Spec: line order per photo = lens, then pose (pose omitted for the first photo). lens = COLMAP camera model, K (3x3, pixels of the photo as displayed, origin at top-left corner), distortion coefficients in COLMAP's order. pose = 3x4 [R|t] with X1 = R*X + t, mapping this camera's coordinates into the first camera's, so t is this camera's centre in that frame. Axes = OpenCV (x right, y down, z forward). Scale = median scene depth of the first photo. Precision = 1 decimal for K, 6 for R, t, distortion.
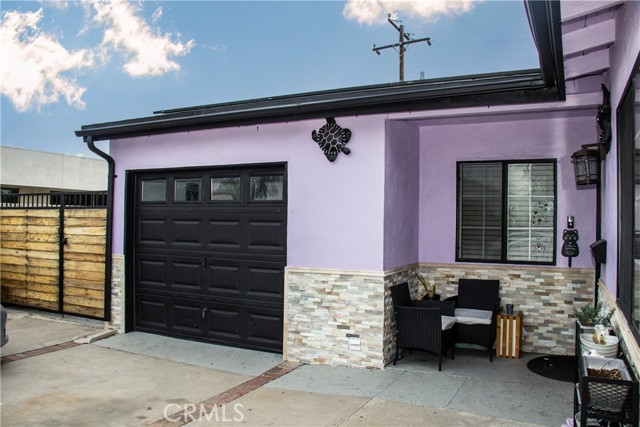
lens RADIAL K [[519.3, 0, 324.6], [0, 519.3, 224.6], [0, 0, 1]] dist [-0.161976, 0.113083]
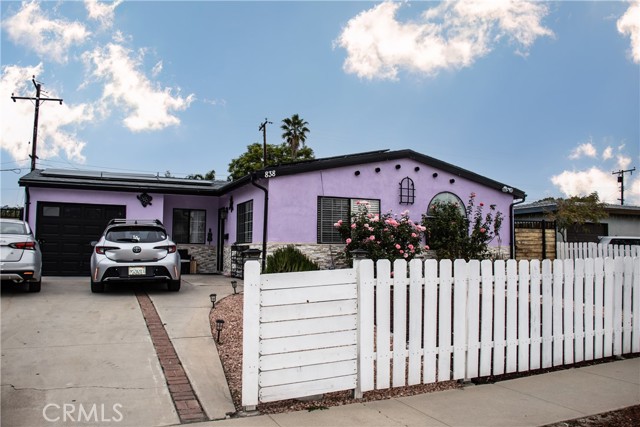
lens RADIAL K [[519.3, 0, 321.2], [0, 519.3, 209.9], [0, 0, 1]] dist [-0.161976, 0.113083]
pose [[0.643187, 0.061000, 0.763276, -1.532268], [0.000690, 0.996775, -0.080243, 0.126792], [-0.765709, 0.052138, 0.641070, -1.606948]]
